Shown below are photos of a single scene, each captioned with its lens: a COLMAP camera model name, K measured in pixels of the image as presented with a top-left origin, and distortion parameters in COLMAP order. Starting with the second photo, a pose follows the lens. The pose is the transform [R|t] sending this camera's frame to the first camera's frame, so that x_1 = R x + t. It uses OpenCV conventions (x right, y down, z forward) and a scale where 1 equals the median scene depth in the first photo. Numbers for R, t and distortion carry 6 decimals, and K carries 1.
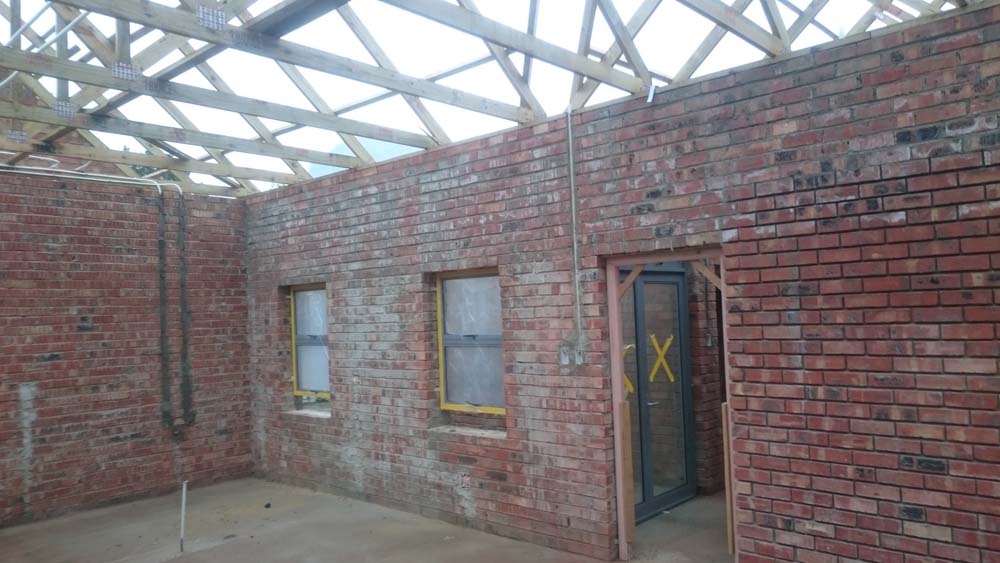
lens RADIAL K [[723.4, 0, 497.5], [0, 723.4, 286.4], [0, 0, 1]] dist [0.004866, -0.002843]
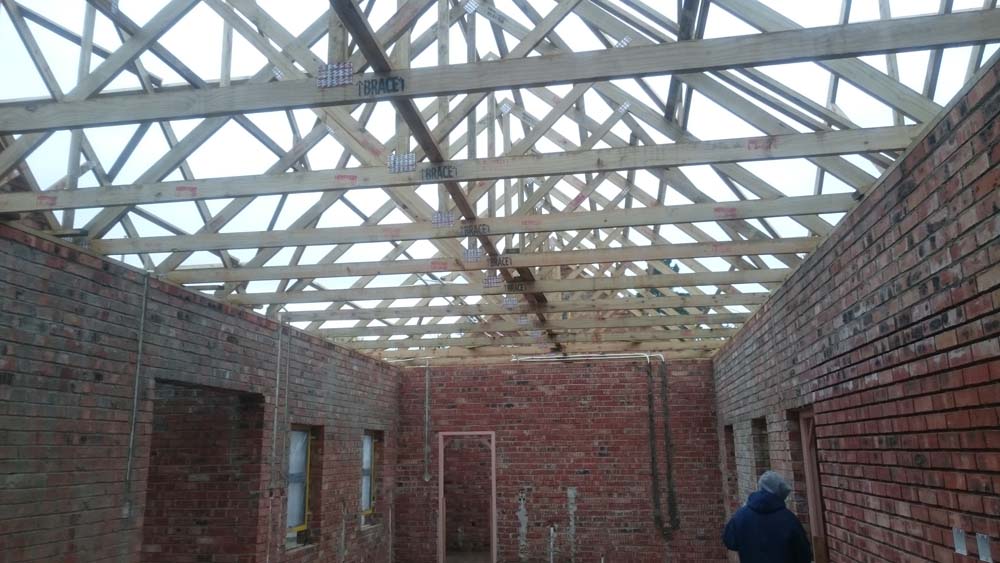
lens RADIAL K [[723.4, 0, 497.5], [0, 723.4, 286.4], [0, 0, 1]] dist [0.004866, -0.002843]
pose [[0.545567, -0.156671, -0.823293, 0.626843], [0.019663, 0.984493, -0.174316, -0.030807], [0.837837, 0.078912, 0.540187, -0.068911]]
